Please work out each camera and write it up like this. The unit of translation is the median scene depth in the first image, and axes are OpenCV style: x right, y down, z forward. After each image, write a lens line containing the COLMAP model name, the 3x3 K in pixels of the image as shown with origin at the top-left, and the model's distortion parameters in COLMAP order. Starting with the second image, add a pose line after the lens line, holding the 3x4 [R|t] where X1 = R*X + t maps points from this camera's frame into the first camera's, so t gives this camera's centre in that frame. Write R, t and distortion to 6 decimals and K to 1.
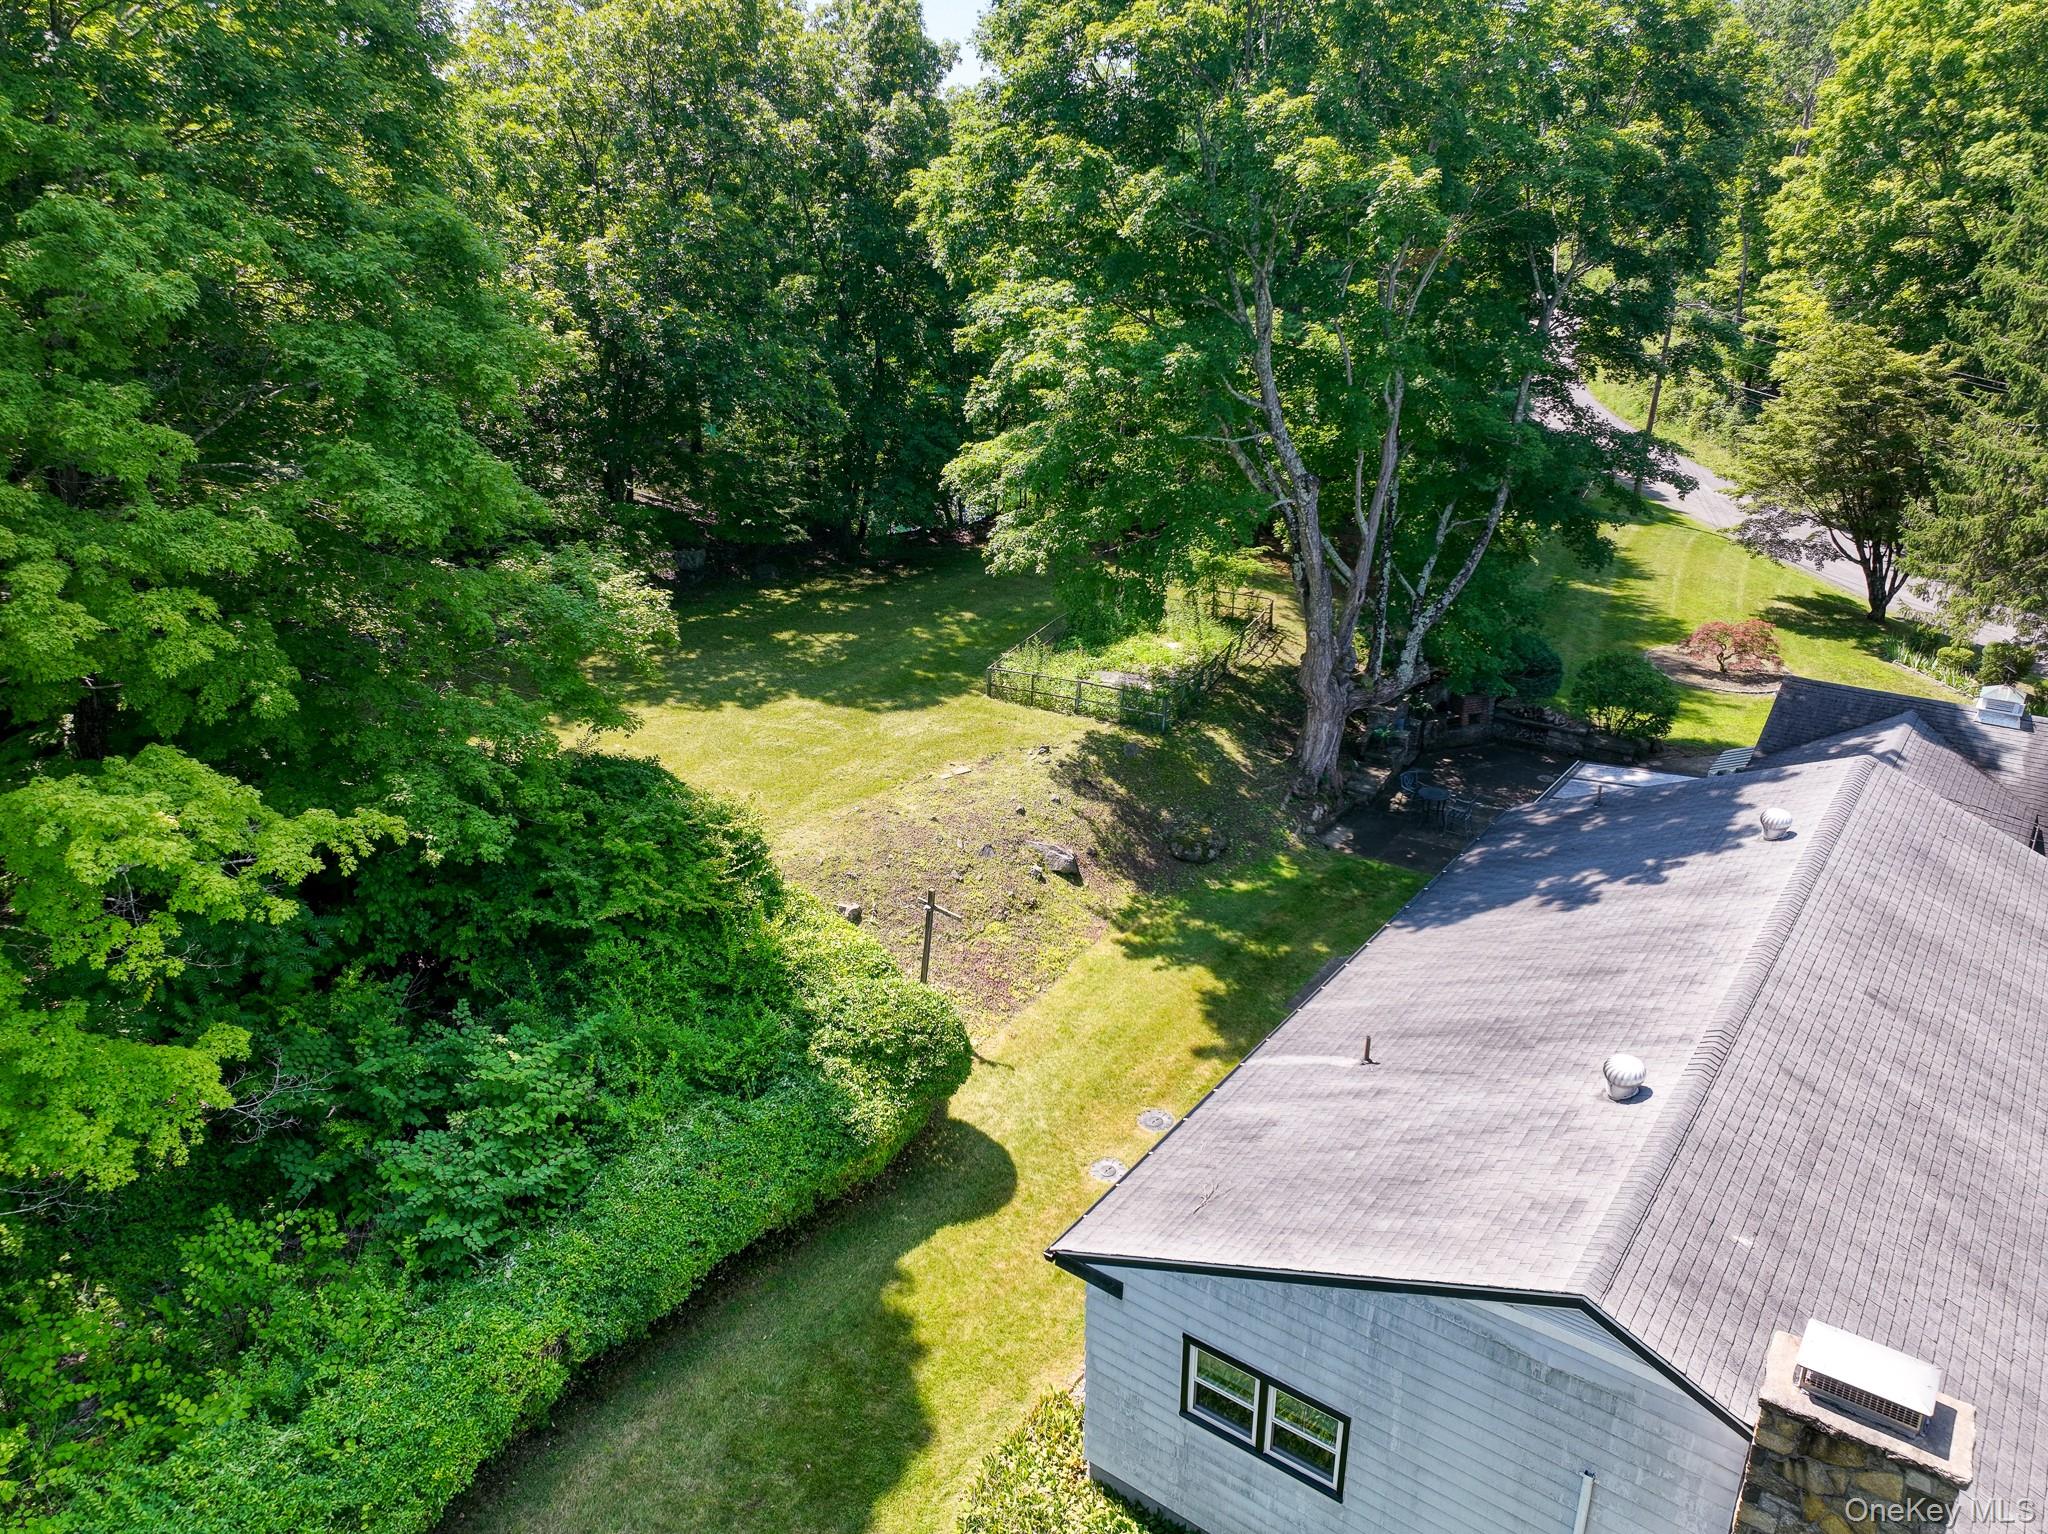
lens RADIAL K [[1439.6, 0, 1024.0], [0, 1439.6, 767.0], [0, 0, 1]] dist [-0.005633, 0.008331]
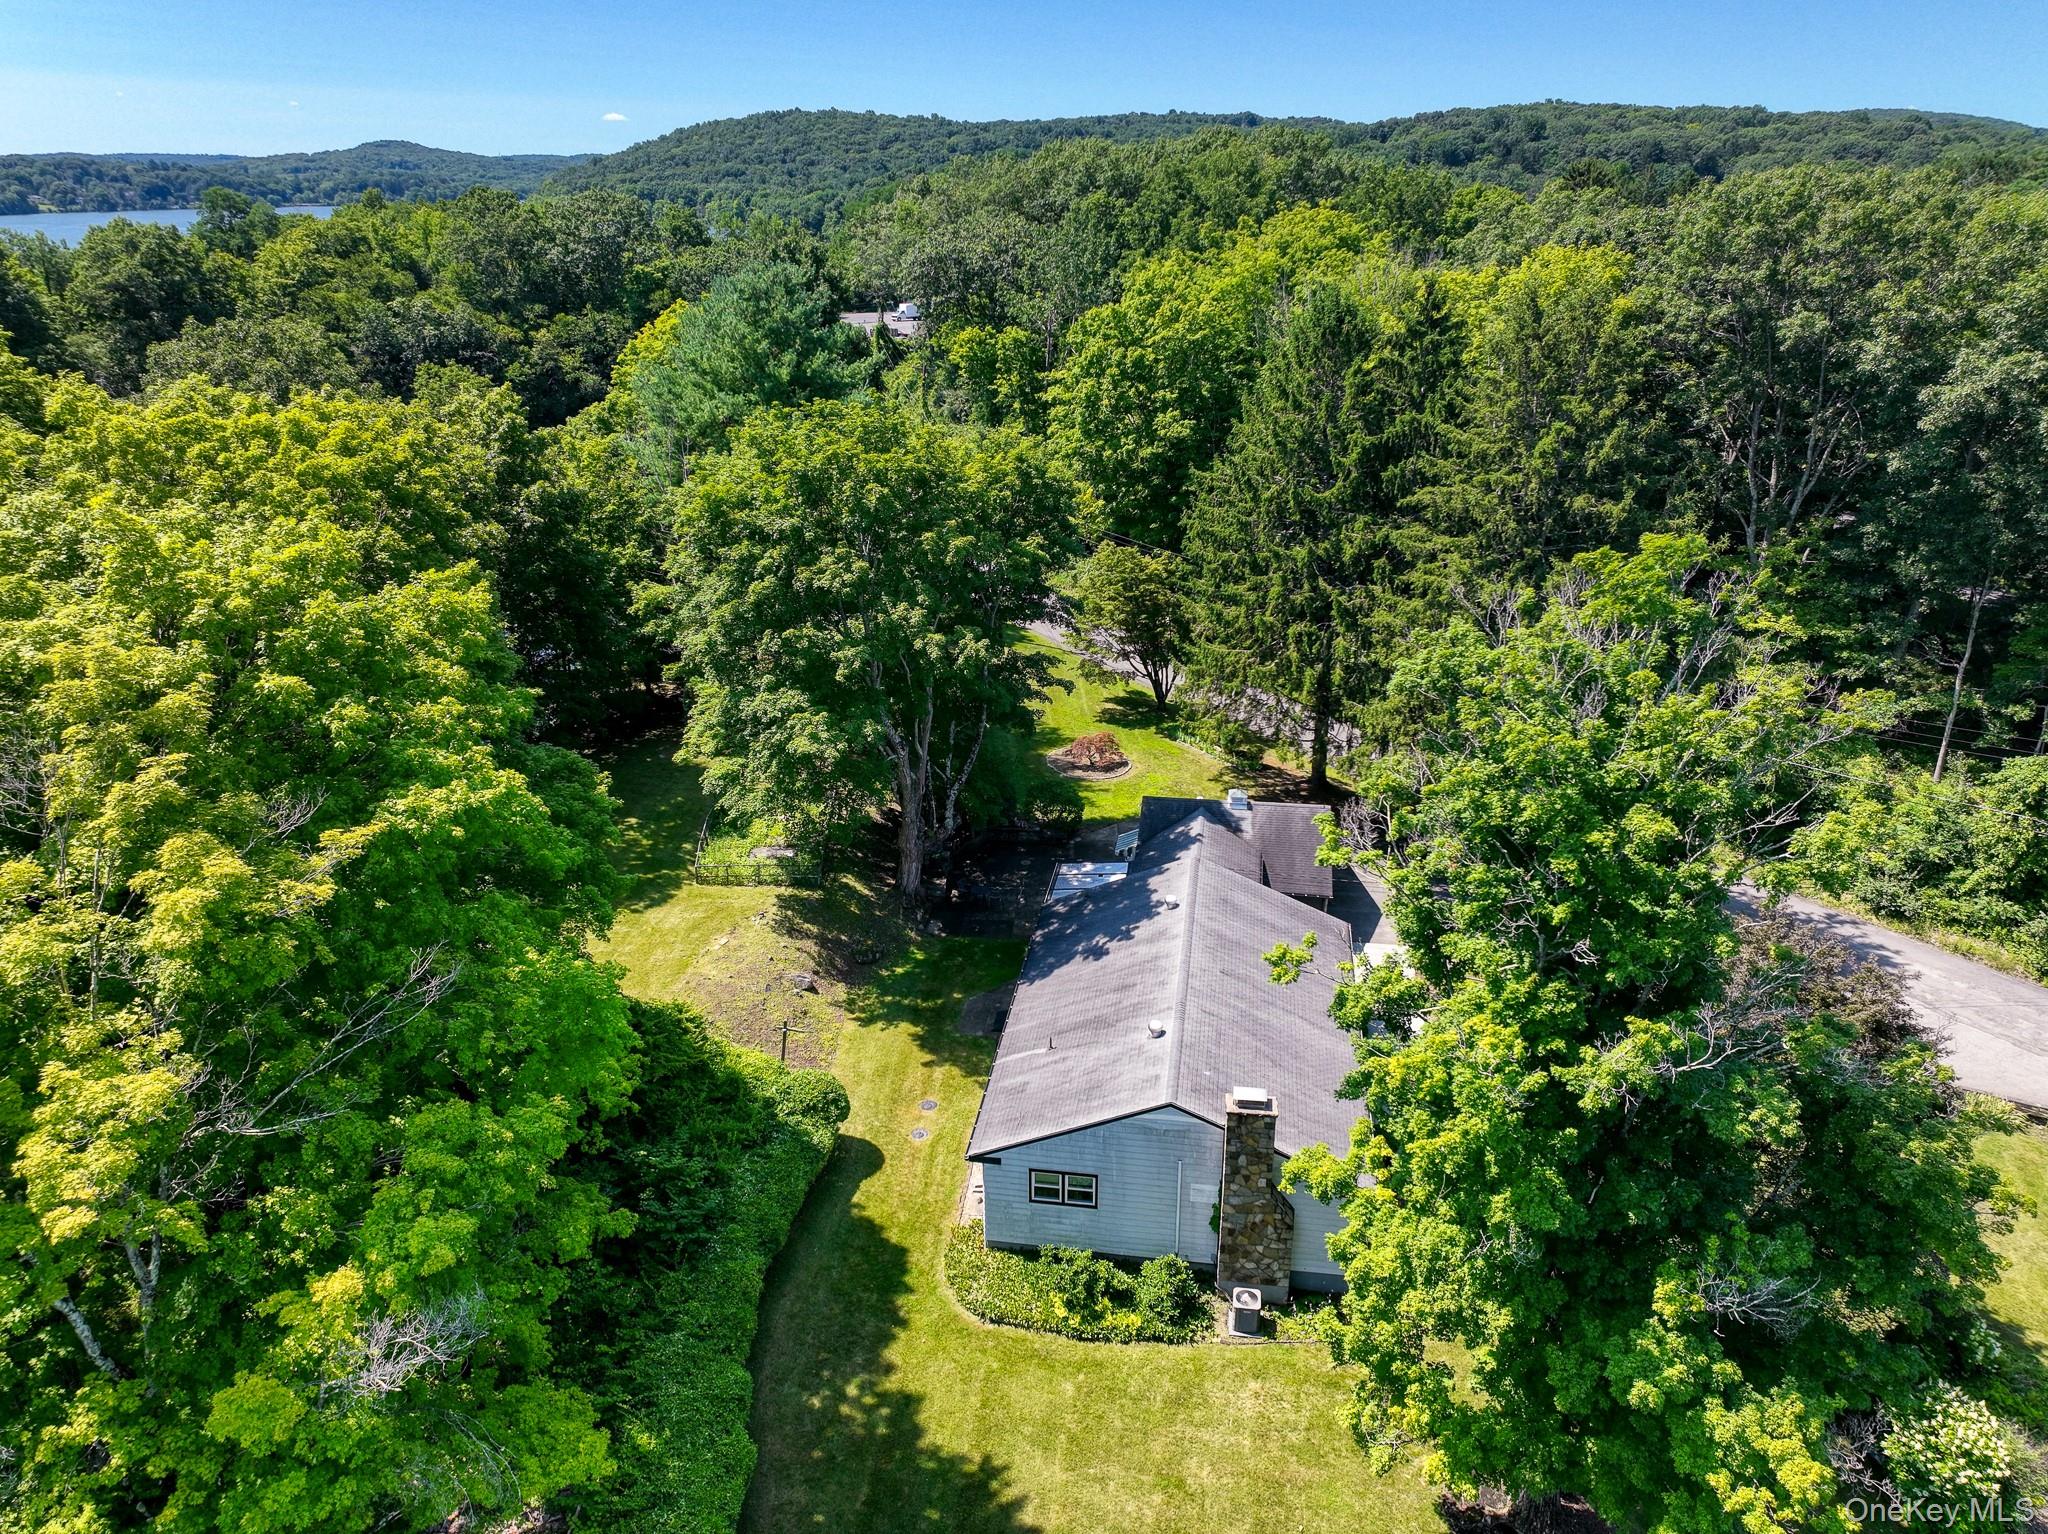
lens RADIAL K [[1434.7, 0, 1024.0], [0, 1434.7, 767.0], [0, 0, 1]] dist [-0.002963, 0.021522]
pose [[0.884388, -0.177796, 0.431564, -0.469412], [0.178027, 0.983203, 0.040238, -0.225255], [-0.431469, 0.041243, 0.901185, -0.721043]]
